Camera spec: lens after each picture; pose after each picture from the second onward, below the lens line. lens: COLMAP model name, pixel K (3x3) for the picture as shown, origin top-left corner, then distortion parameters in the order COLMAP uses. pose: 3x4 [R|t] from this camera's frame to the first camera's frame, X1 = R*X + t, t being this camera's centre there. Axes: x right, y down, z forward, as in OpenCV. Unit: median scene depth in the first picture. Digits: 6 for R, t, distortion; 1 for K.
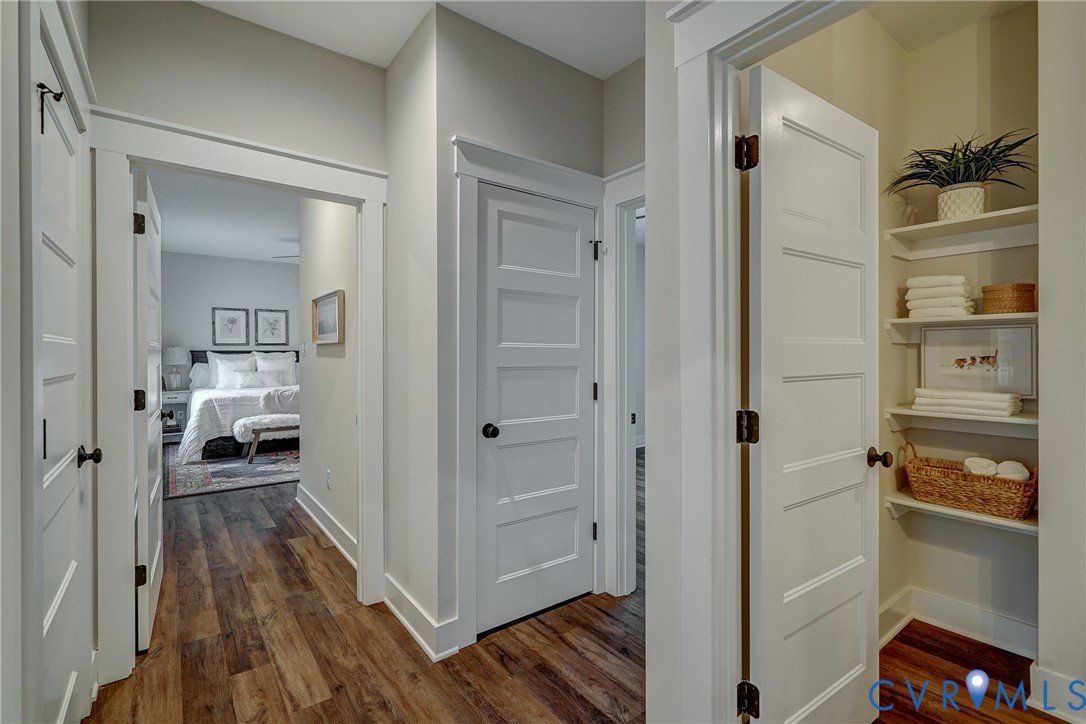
lens RADIAL K [[509.7, 0, 546.0], [0, 509.7, 355.1], [0, 0, 1]] dist [-0.010049, 0.006311]
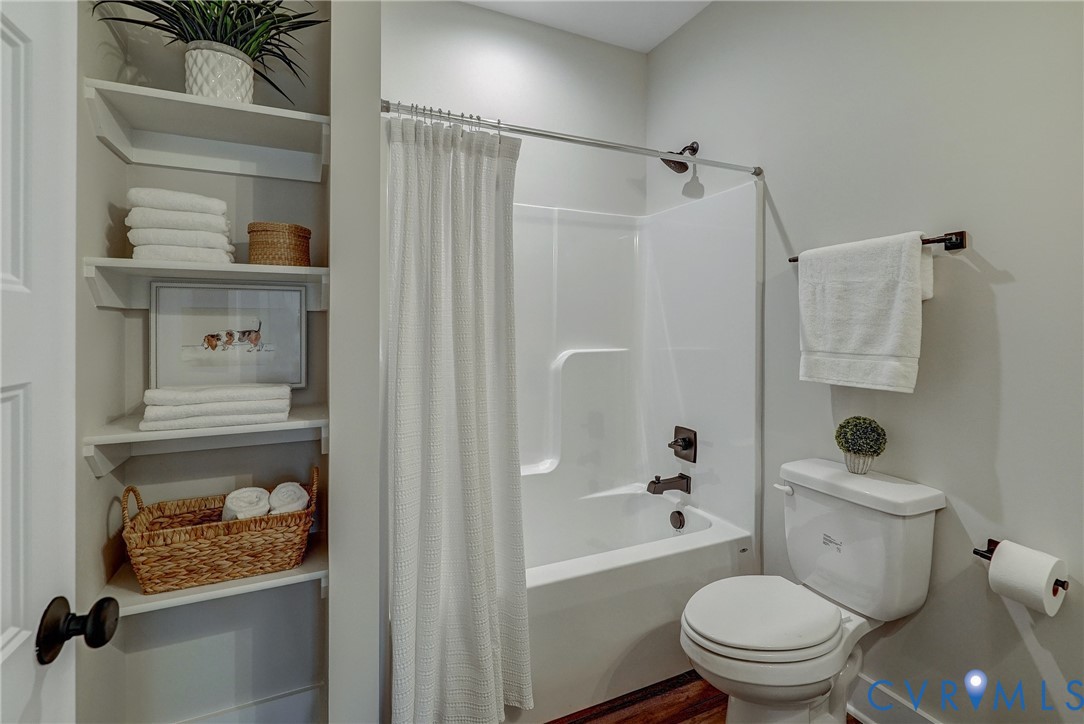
lens RADIAL K [[508.7, 0, 526.8], [0, 508.7, 323.2], [0, 0, 1]] dist [-0.010049, 0.006311]
pose [[0.243029, 0.008134, 0.969985, 0.314561], [0.004511, 0.999945, -0.009516, 0.000788], [-0.970008, 0.006688, 0.242979, 0.494325]]
